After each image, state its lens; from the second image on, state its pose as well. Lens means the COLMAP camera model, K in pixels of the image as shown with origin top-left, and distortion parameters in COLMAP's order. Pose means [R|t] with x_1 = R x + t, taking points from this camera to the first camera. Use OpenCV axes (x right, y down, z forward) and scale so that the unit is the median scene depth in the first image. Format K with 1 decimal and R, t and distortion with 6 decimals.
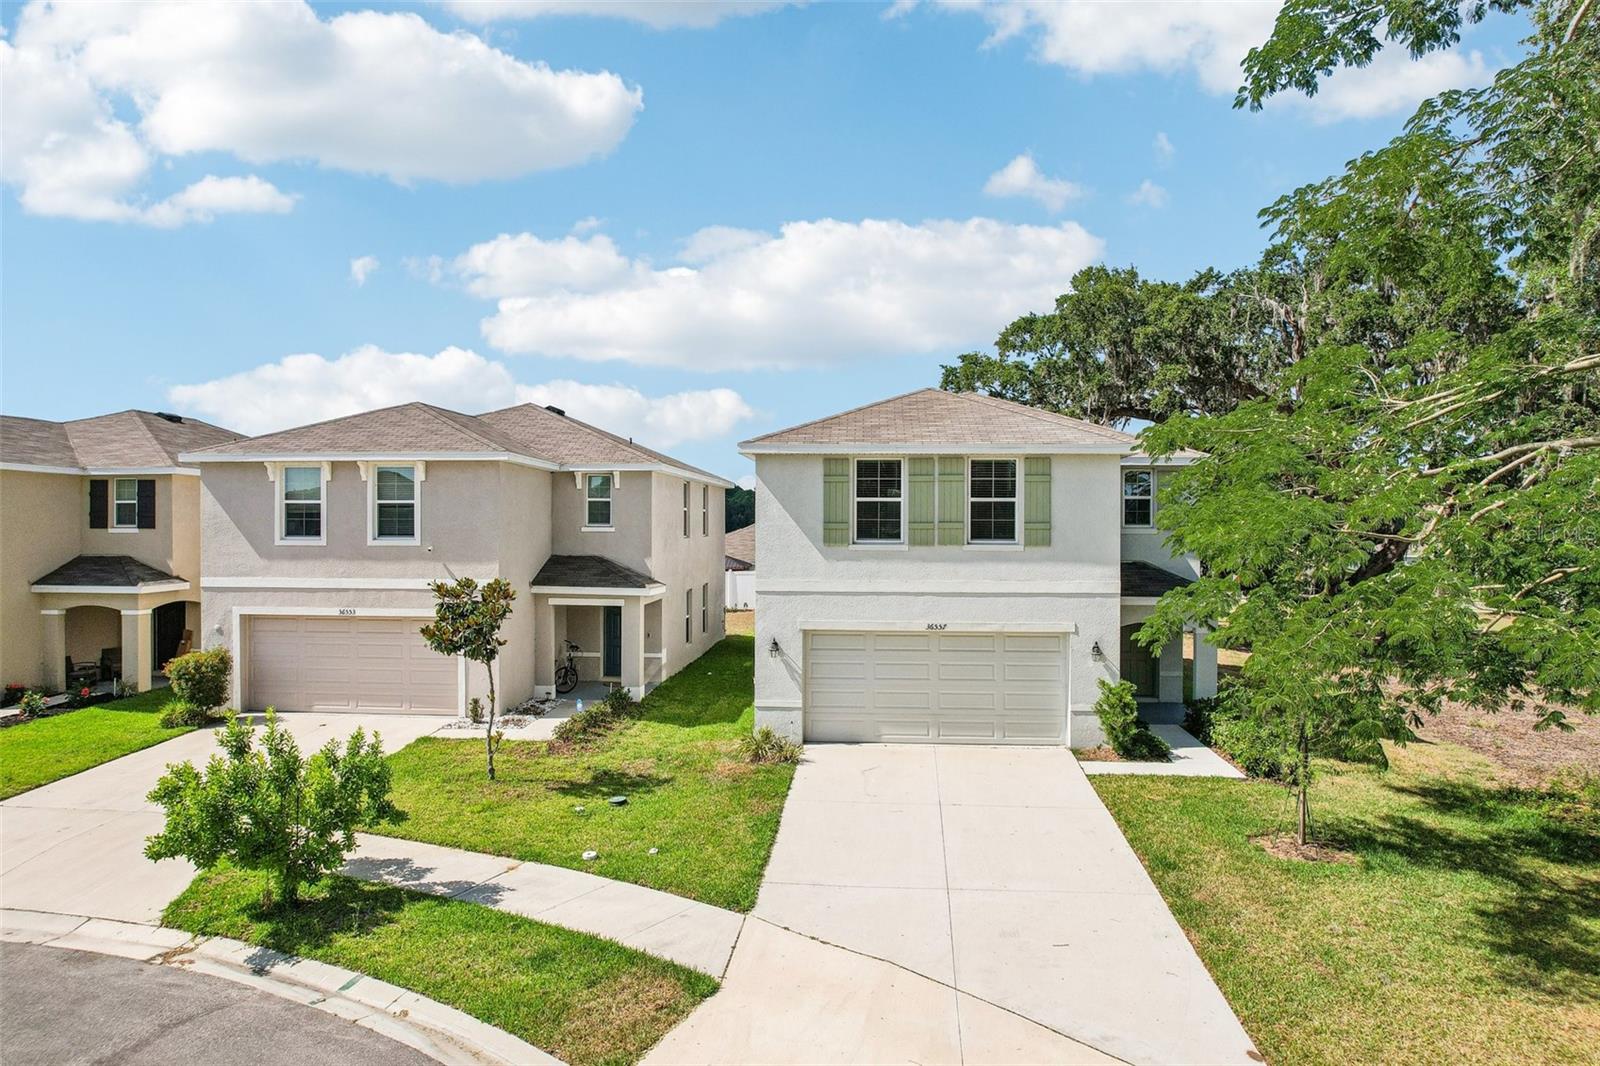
lens RADIAL K [[1051.0, 0, 800.0], [0, 1051.0, 533.0], [0, 0, 1]] dist [-0.068988, 0.064515]
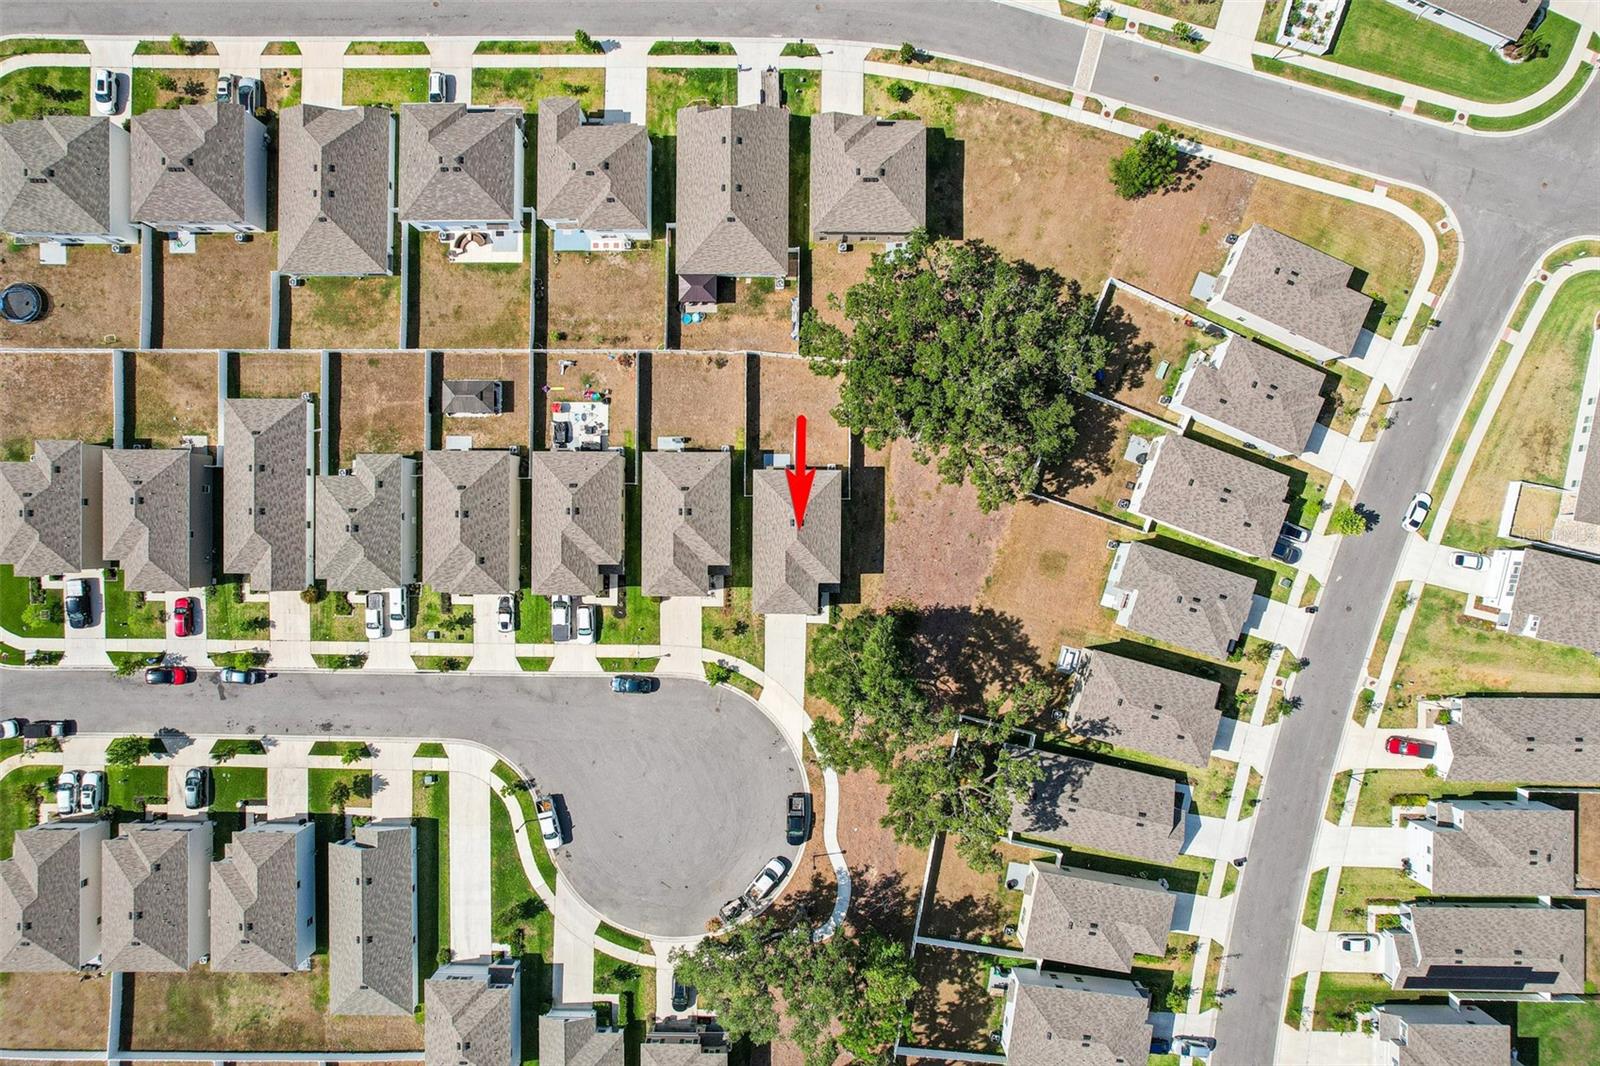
lens RADIAL K [[1051.0, 0, 800.0], [0, 1051.0, 533.0], [0, 0, 1]] dist [-0.068988, 0.064515]
pose [[0.997339, -0.072738, -0.004879, 0.279849], [0.004913, 0.000287, 0.999988, -6.175287], [-0.072736, -0.997351, 0.000643, 1.449144]]
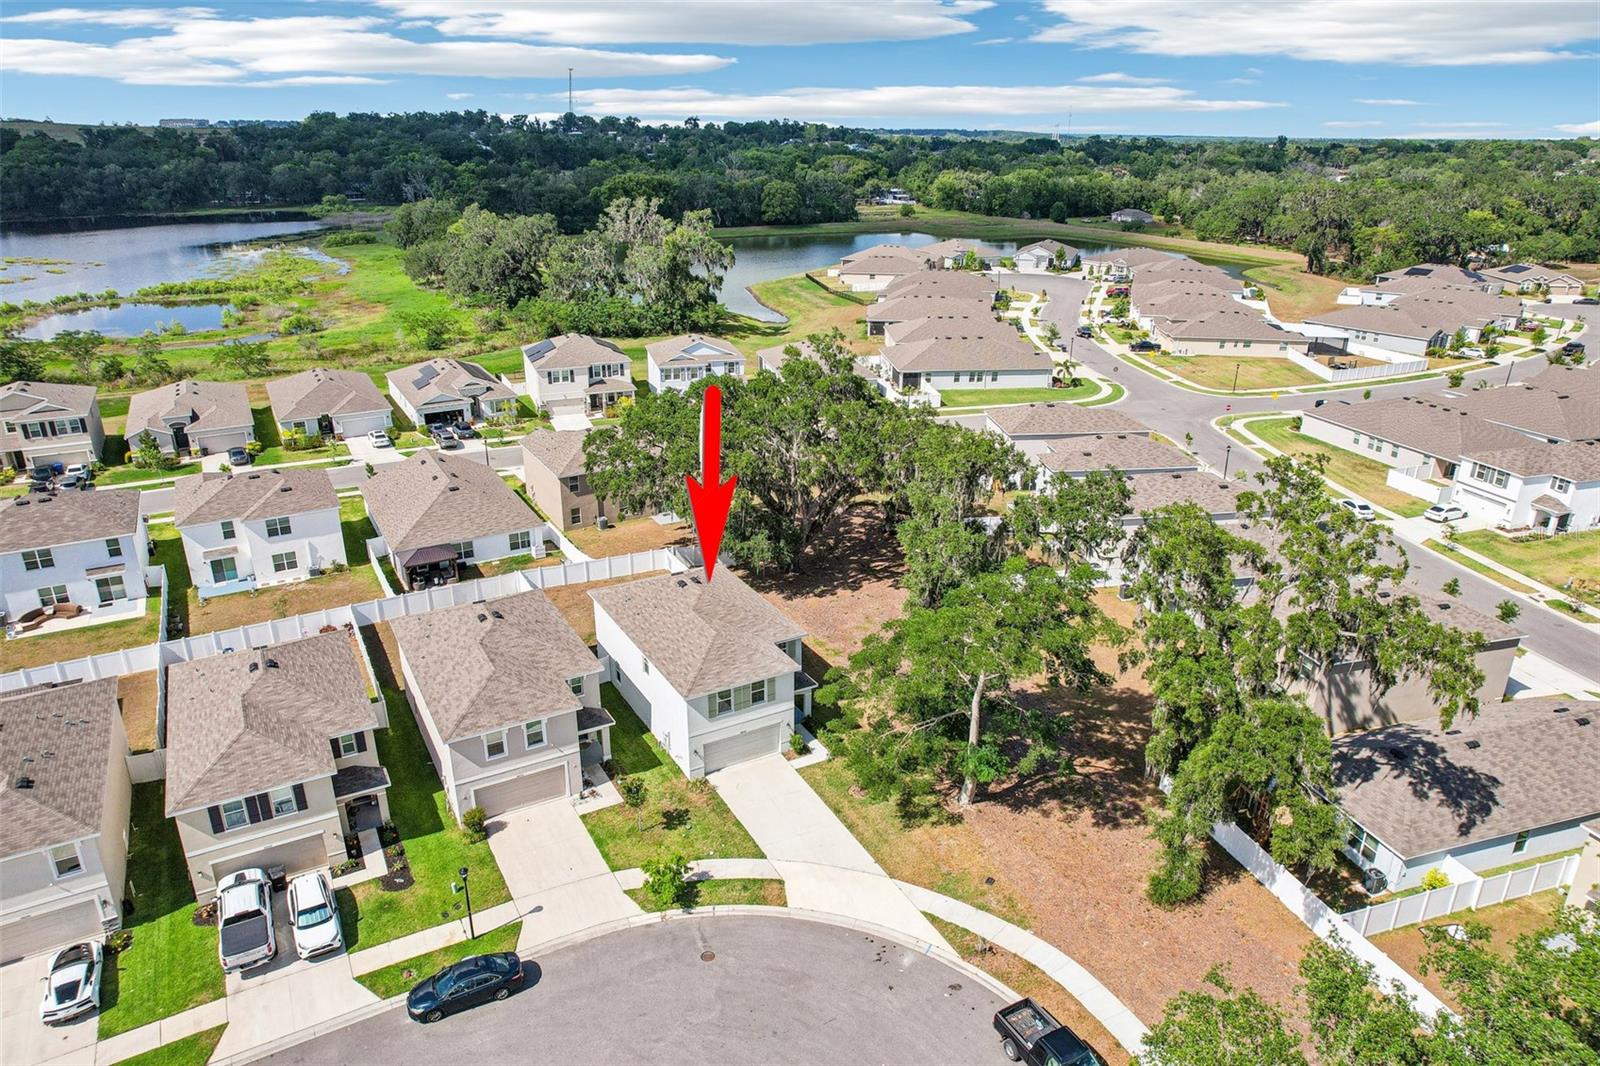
lens RADIAL K [[1041.9, 0, 800.0], [0, 1041.9, 533.0], [0, 0, 1]] dist [-0.071569, 0.059956]
pose [[0.828520, -0.203243, 0.521773, -1.216418], [0.002278, 0.933021, 0.359815, -1.567697], [-0.559955, -0.296925, 0.773489, -1.295190]]
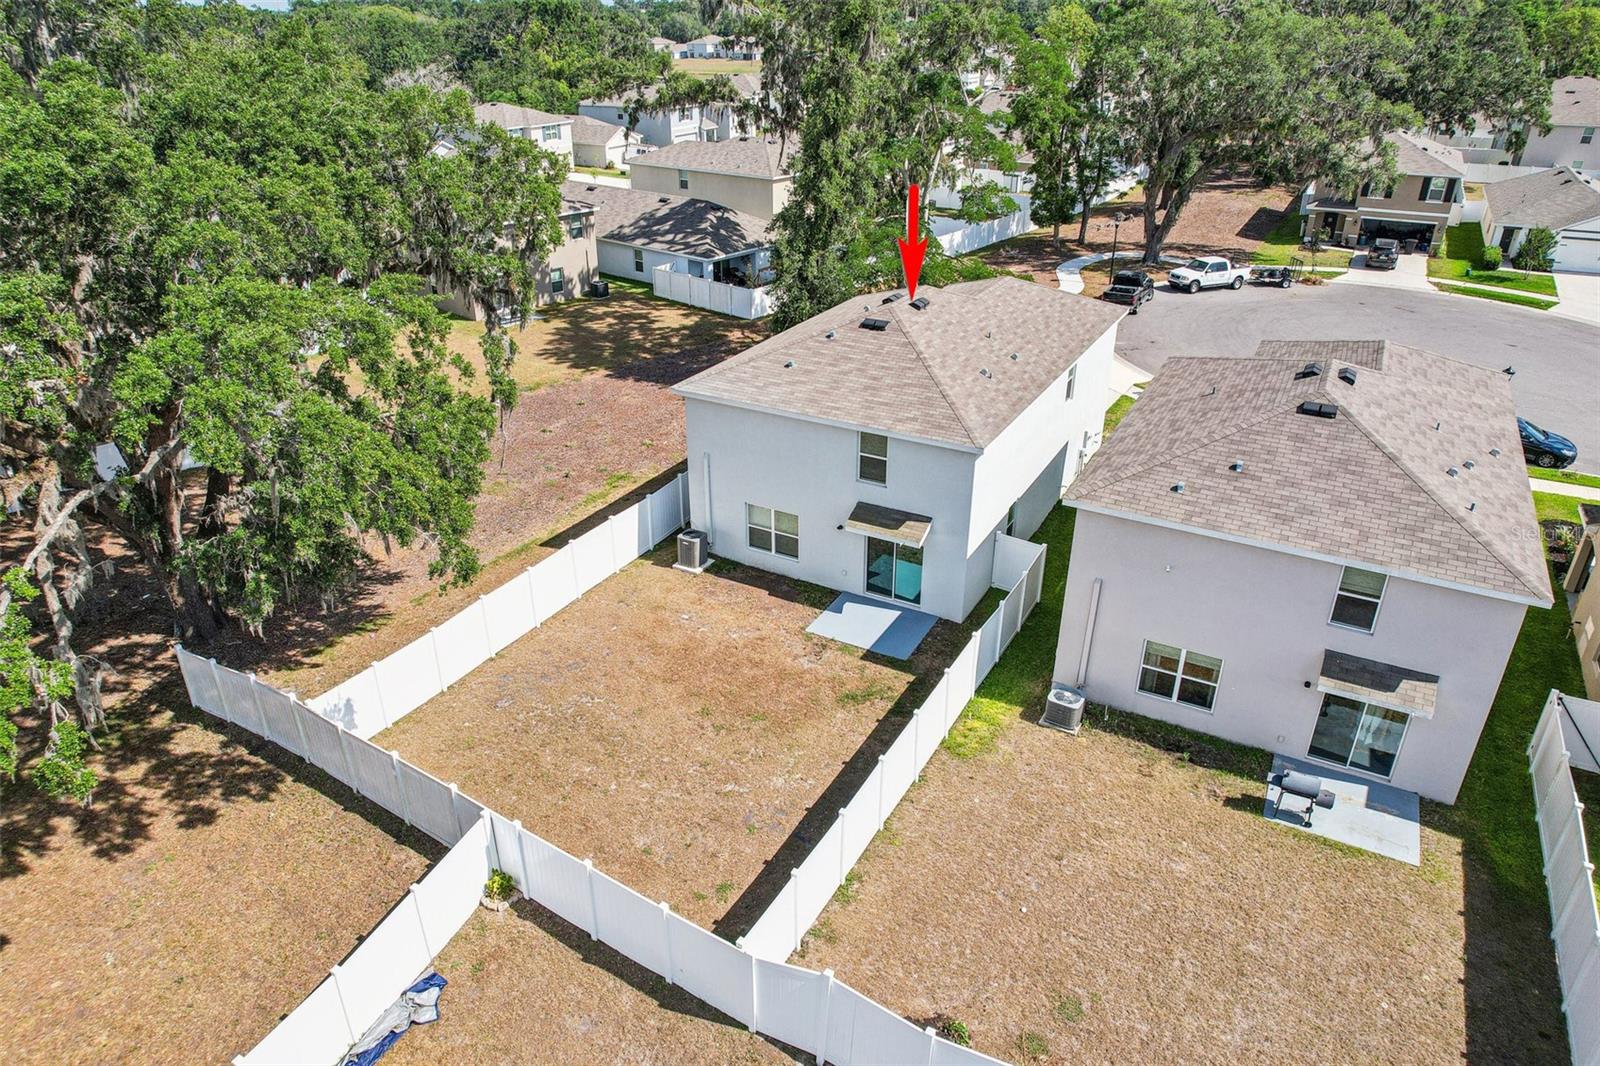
lens RADIAL K [[1051.0, 0, 800.0], [0, 1051.0, 533.0], [0, 0, 1]] dist [-0.068988, 0.064515]
pose [[-0.911264, -0.188854, 0.365967, -0.305310], [-0.001652, 0.890322, 0.455329, -0.620756], [-0.411819, 0.414320, -0.811630, 3.133856]]
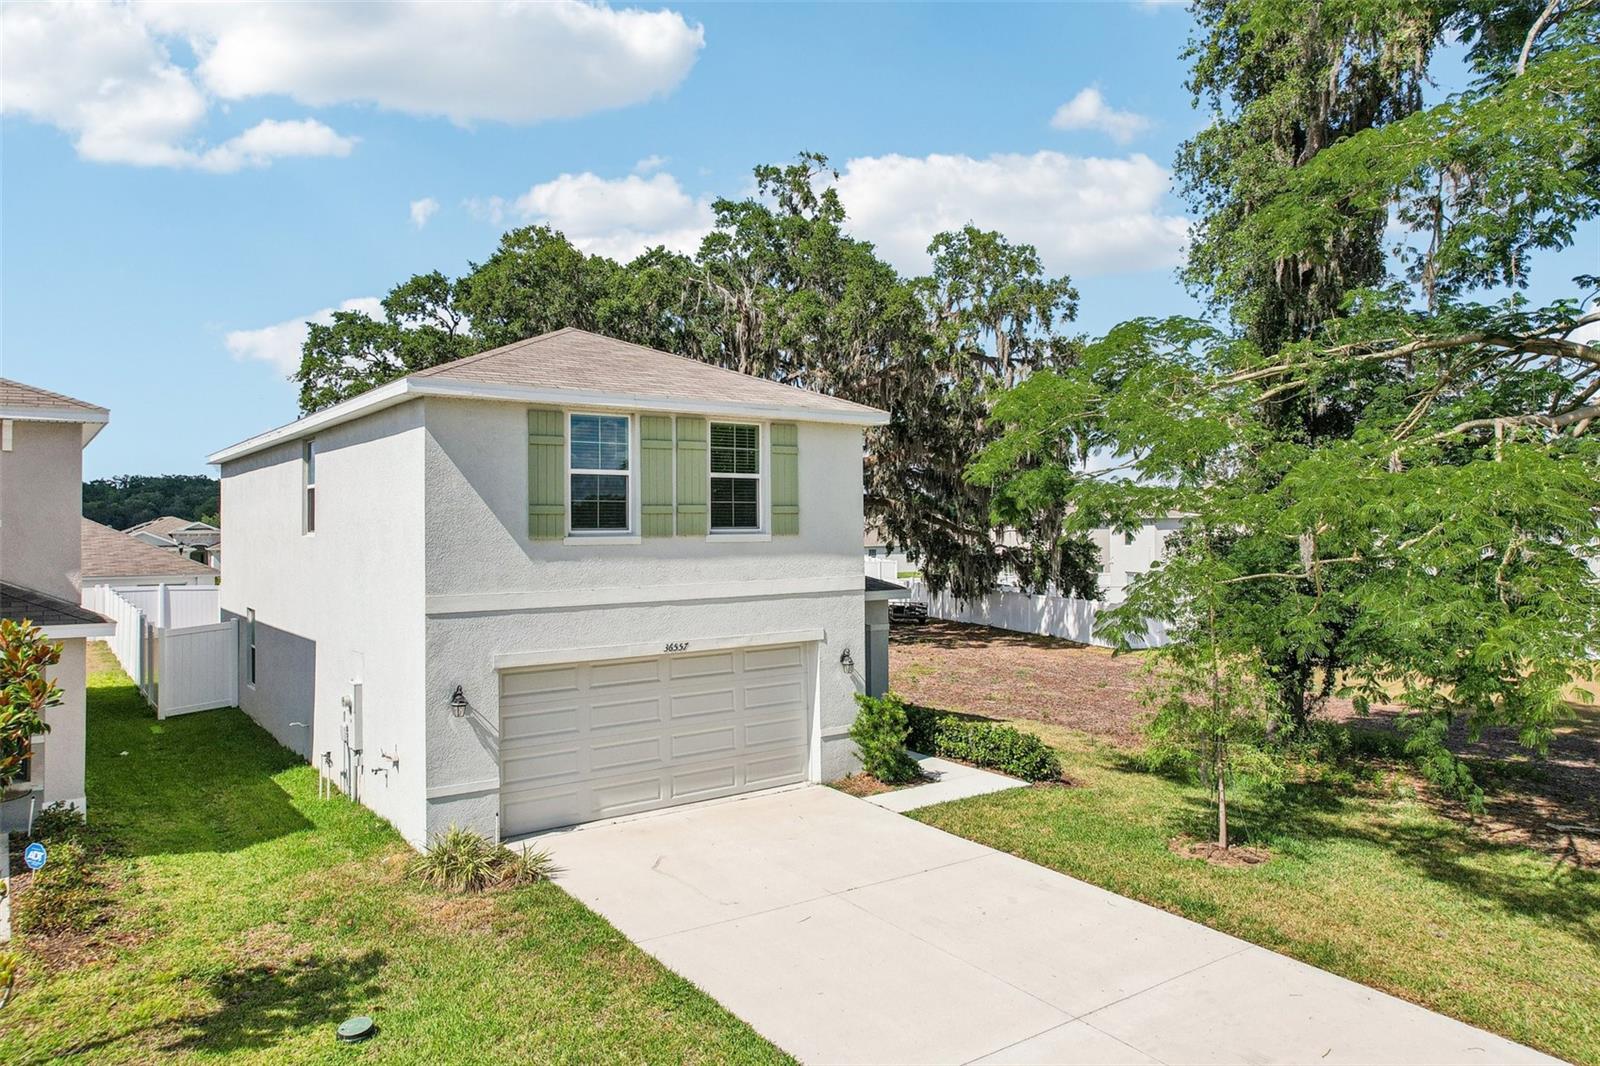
lens RADIAL K [[1074.2, 0, 805.8], [0, 1074.2, 503.7], [0, 0, 1]] dist [-0.064411, 0.054017]
pose [[0.748804, 0.003400, 0.662783, -0.300080], [0.016144, 0.999597, -0.023366, 0.008124], [-0.662595, 0.028197, 0.748447, 0.378535]]
